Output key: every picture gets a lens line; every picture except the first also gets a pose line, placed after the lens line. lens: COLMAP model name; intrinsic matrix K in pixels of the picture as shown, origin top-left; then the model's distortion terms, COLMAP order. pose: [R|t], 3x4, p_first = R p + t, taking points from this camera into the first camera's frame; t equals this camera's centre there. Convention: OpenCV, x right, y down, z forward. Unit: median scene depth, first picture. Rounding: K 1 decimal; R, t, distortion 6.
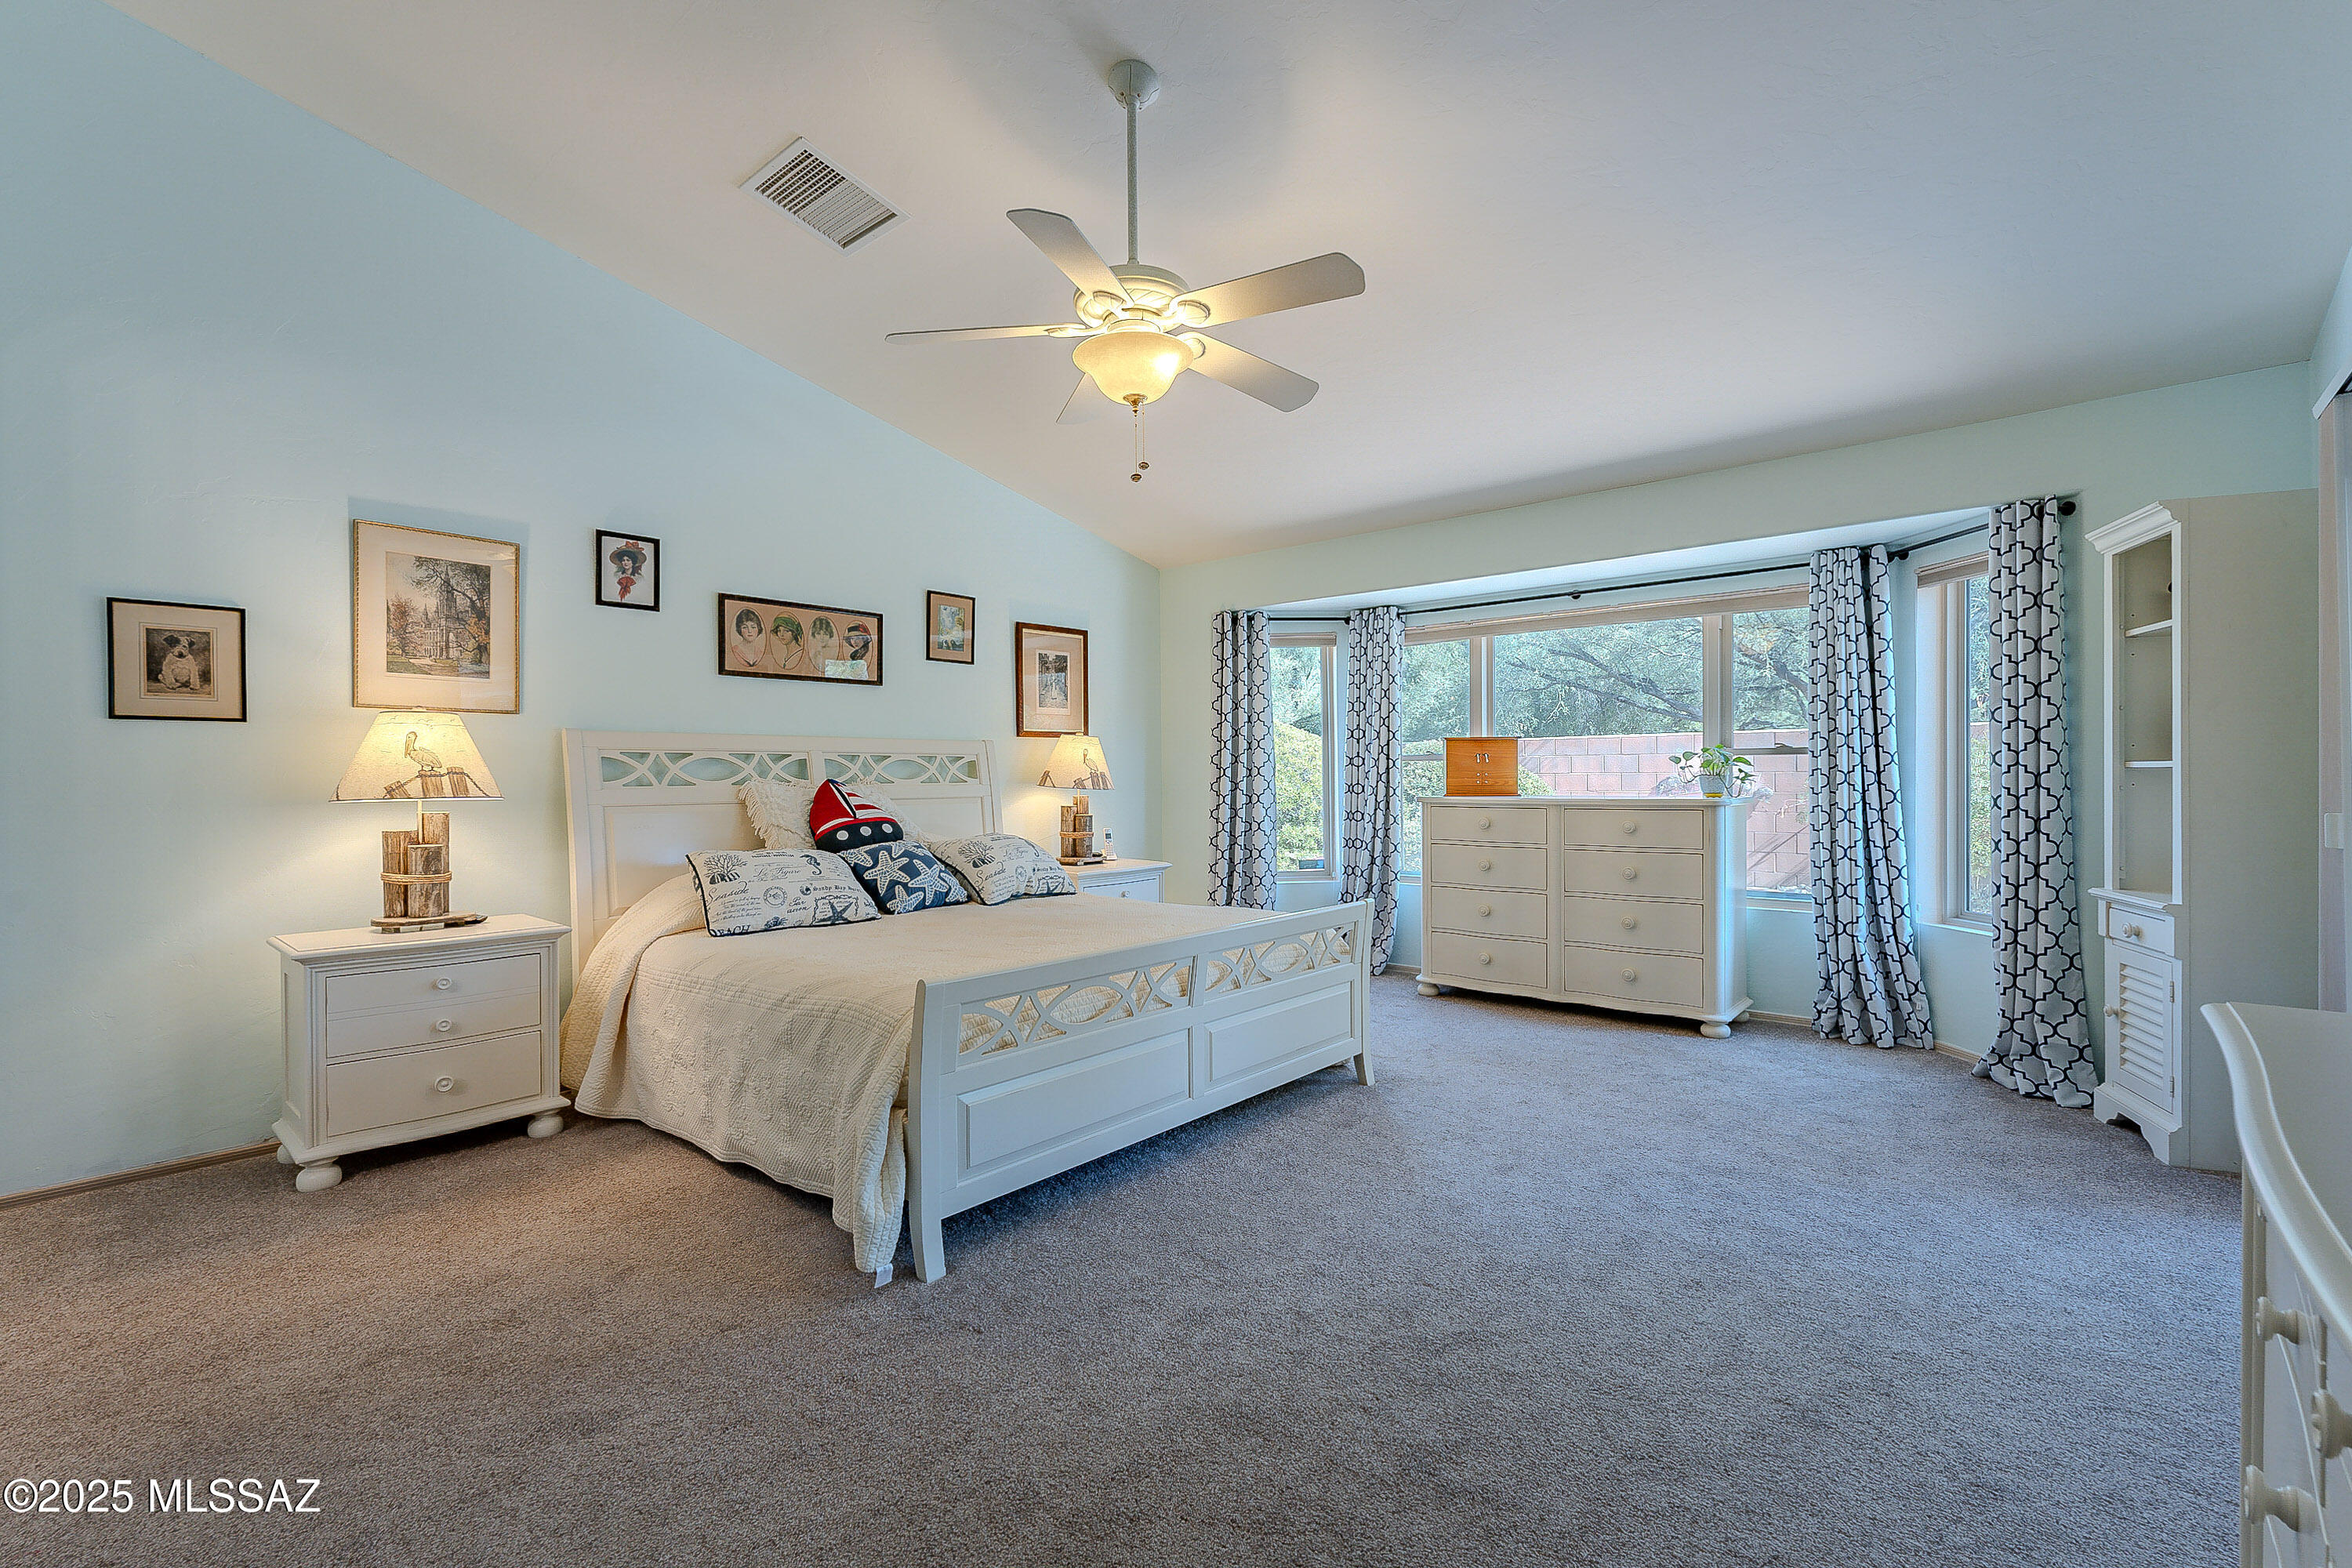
lens RADIAL K [[1029.9, 0, 1174.6], [0, 1029.9, 776.4], [0, 0, 1]] dist [-0.007910, -0.001626]
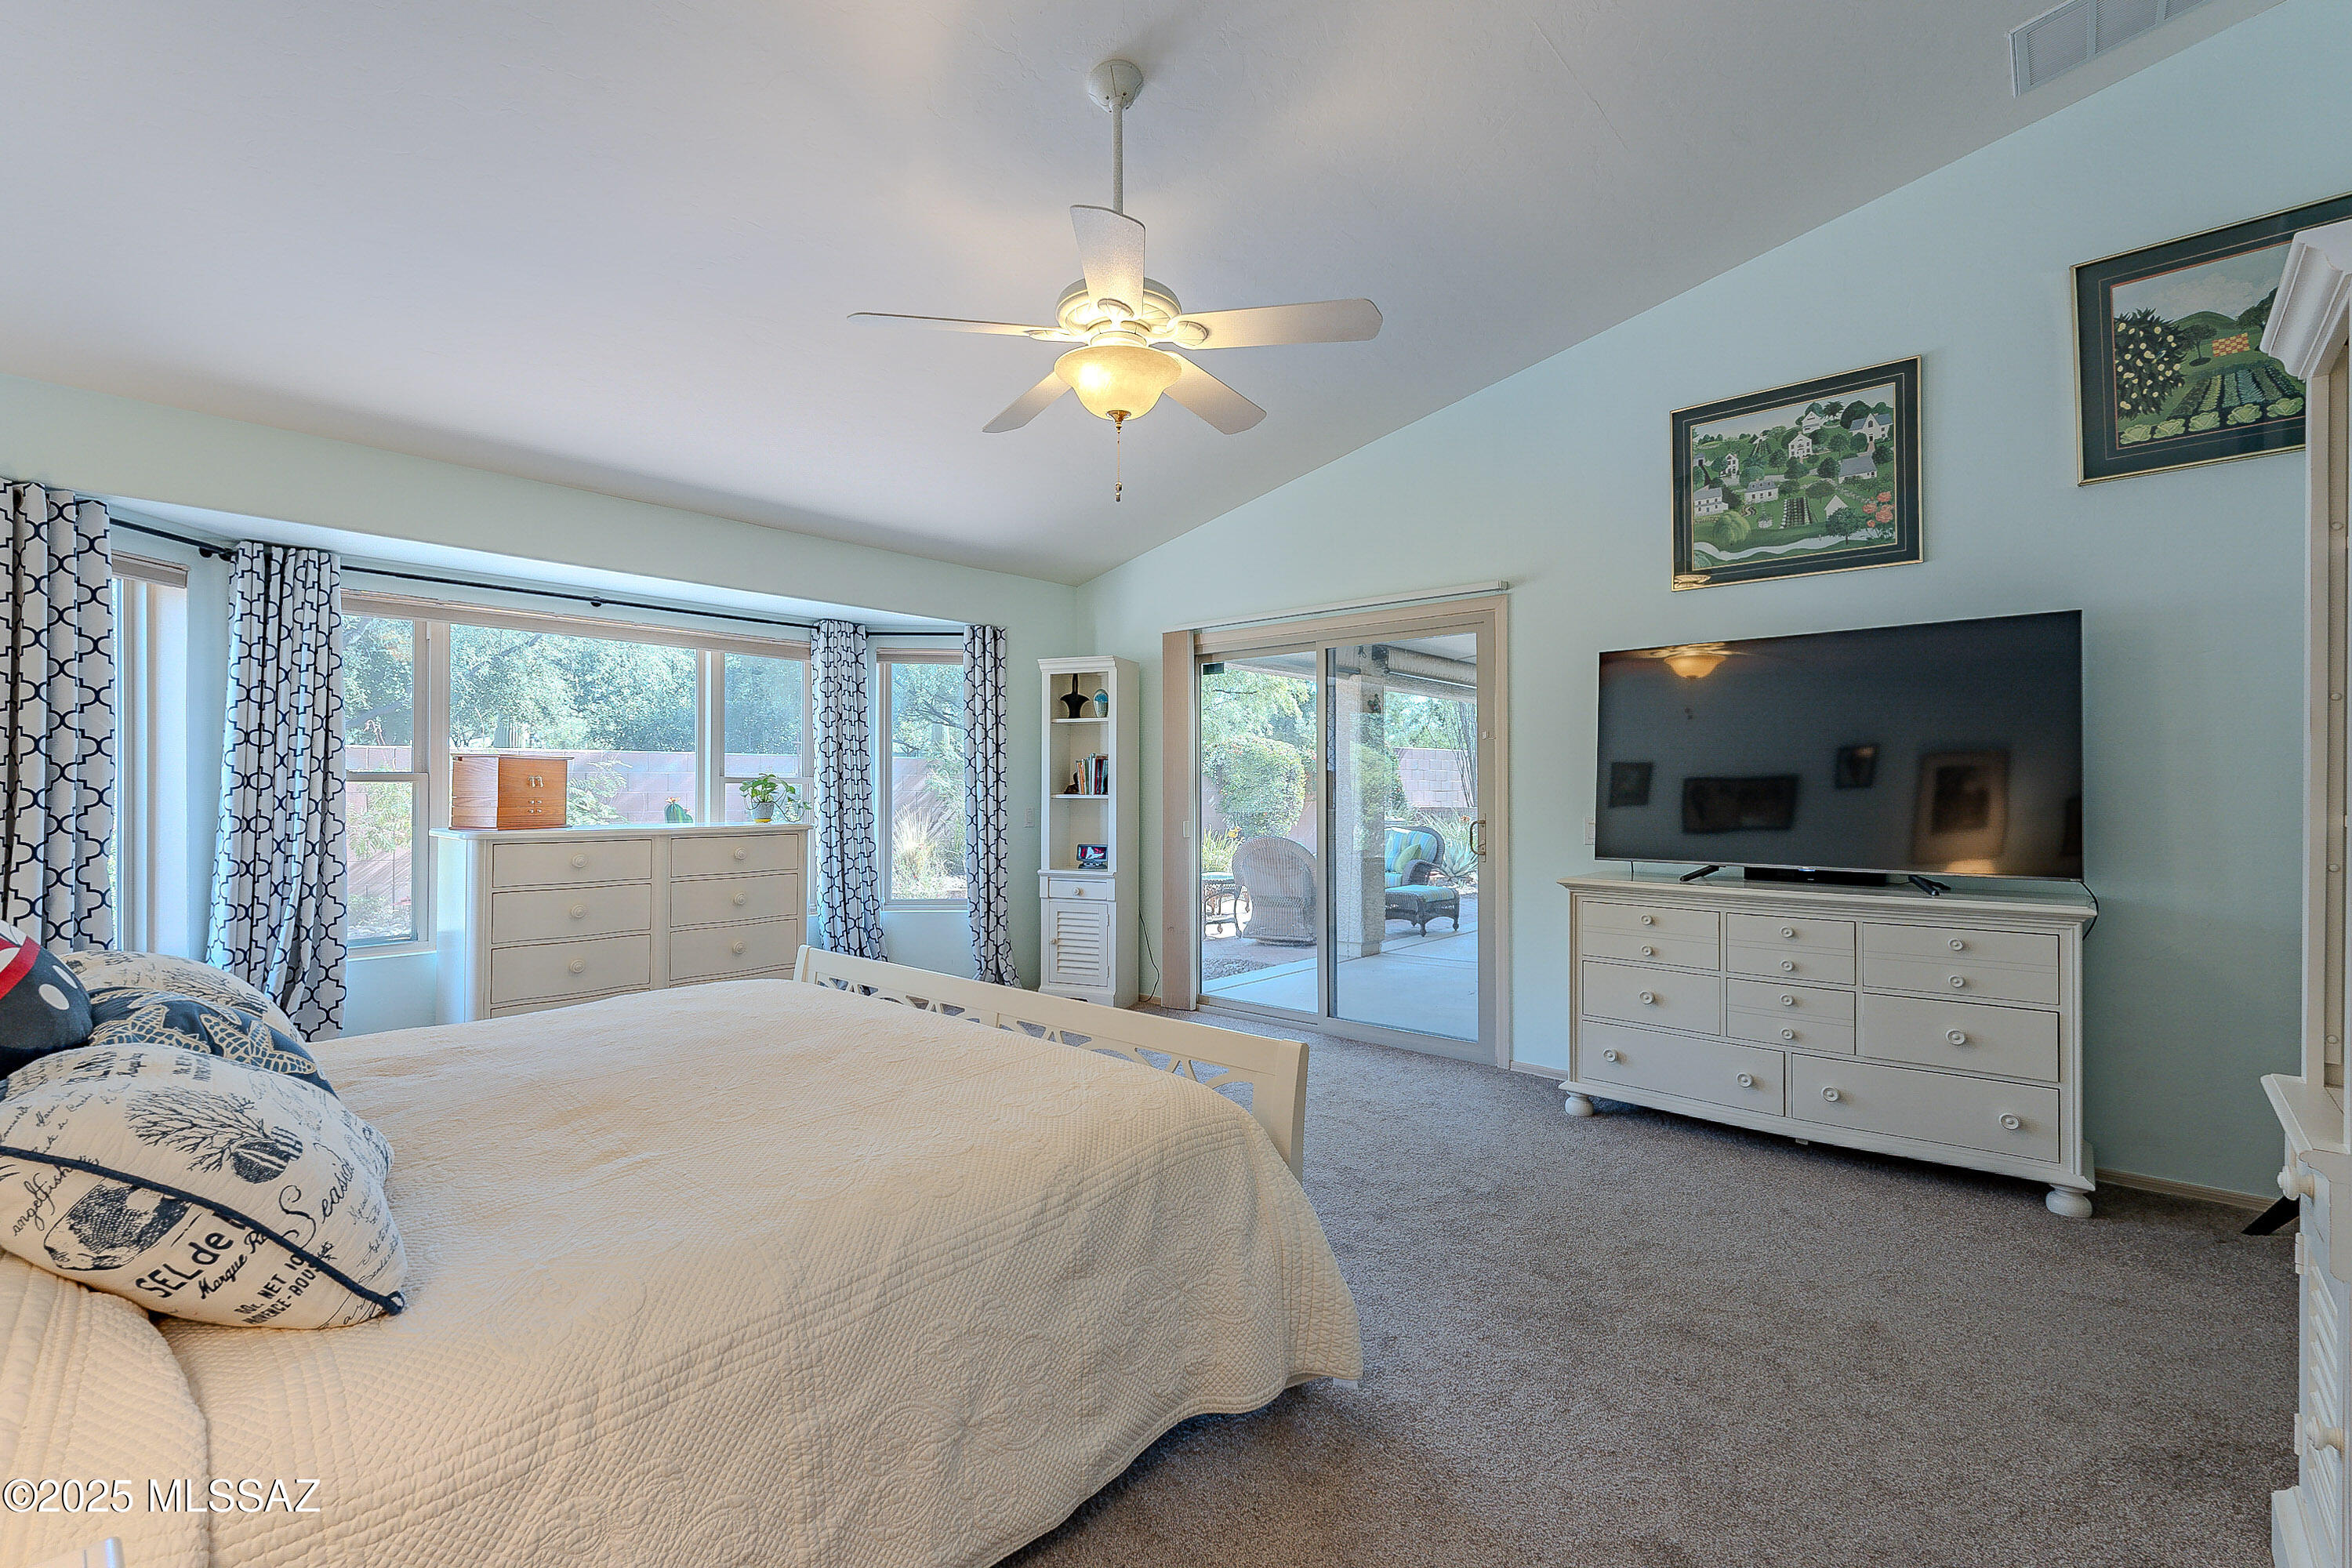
lens RADIAL K [[1029.9, 0, 1174.8], [0, 1029.9, 796.5], [0, 0, 1]] dist [-0.007910, -0.001626]
pose [[0.014254, 0.002007, 0.999896, -0.566257], [0.000280, 0.999998, -0.002011, -0.005466], [-0.999898, 0.000308, 0.014253, 0.550151]]
